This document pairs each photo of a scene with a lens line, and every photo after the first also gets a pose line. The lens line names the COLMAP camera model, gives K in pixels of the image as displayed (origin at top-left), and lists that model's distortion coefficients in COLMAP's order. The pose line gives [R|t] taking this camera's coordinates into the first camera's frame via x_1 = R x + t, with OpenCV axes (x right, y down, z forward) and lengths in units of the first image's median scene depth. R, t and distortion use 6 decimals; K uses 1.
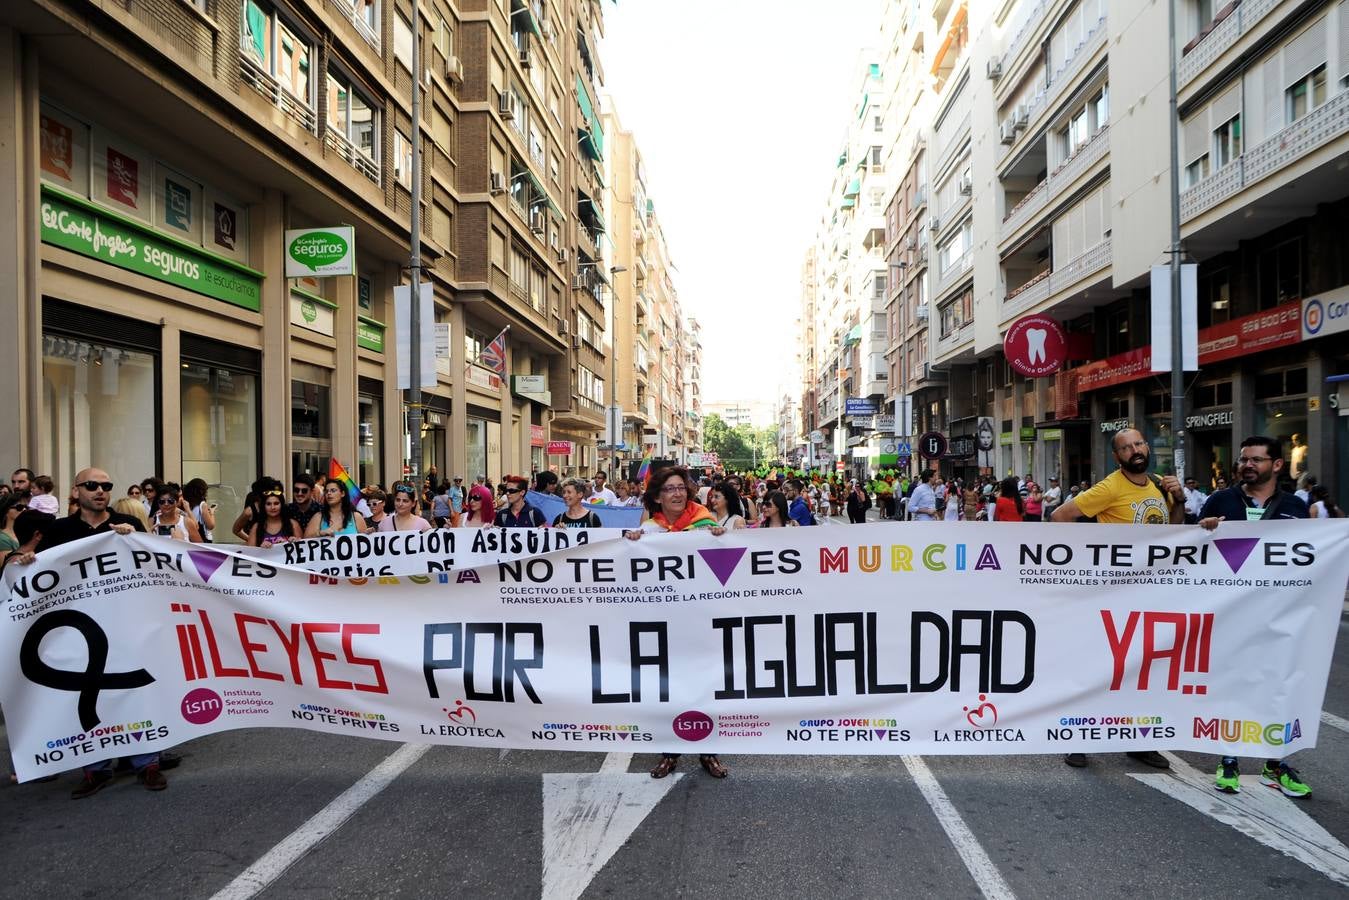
lens RADIAL K [[981.6, 0, 688.8], [0, 981.6, 454.1], [0, 0, 1]] dist [-0.039395, -0.000266]
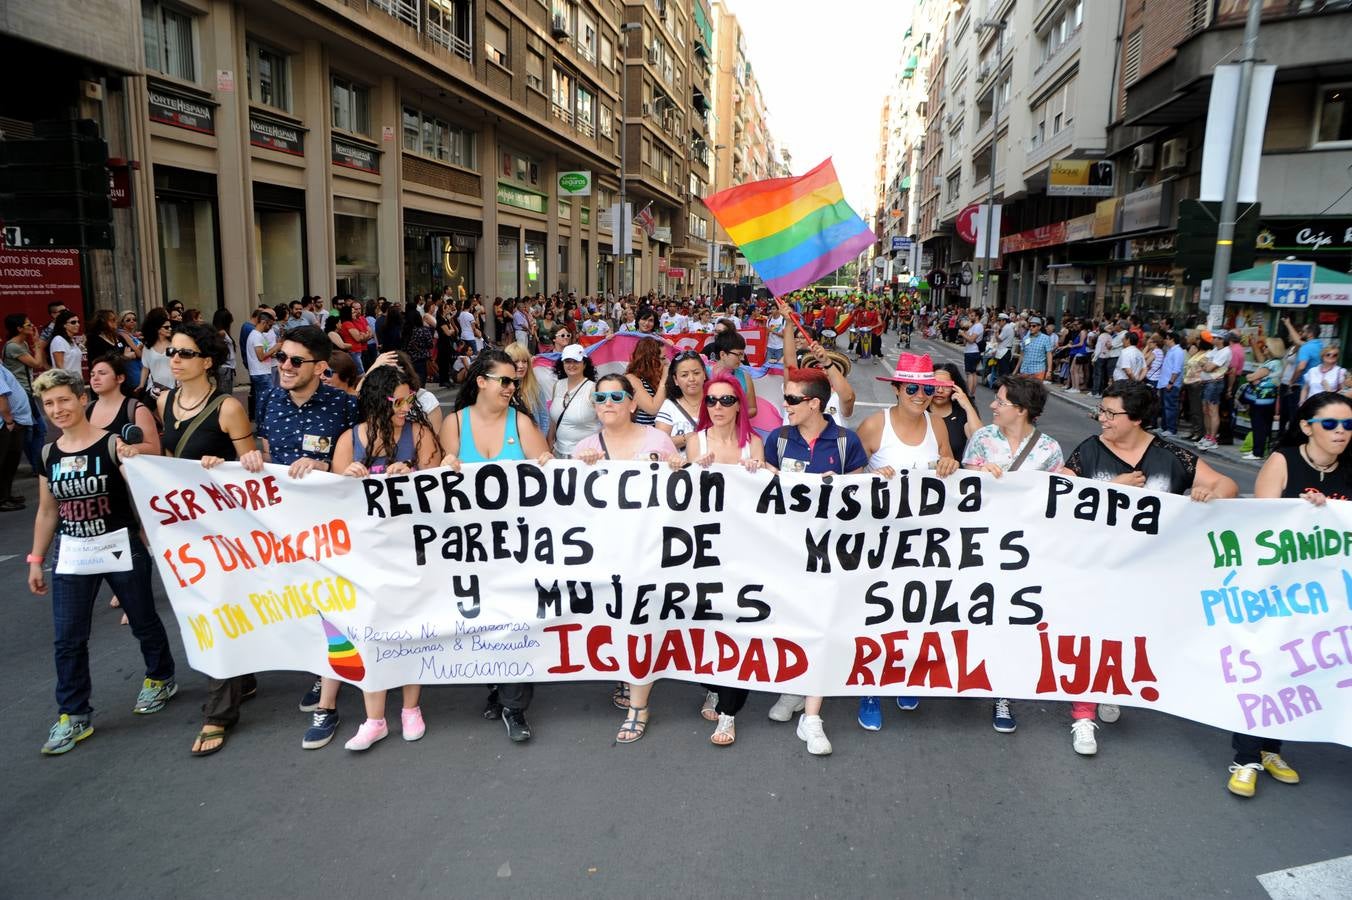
lens RADIAL K [[983.8, 0, 690.3], [0, 983.8, 454.1], [0, 0, 1]] dist [-0.039395, -0.000266]
pose [[0.994920, 0.048244, -0.088355, 0.031857], [-0.030391, 0.980677, 0.193260, -0.024005], [0.095971, -0.189593, 0.977161, -0.473180]]
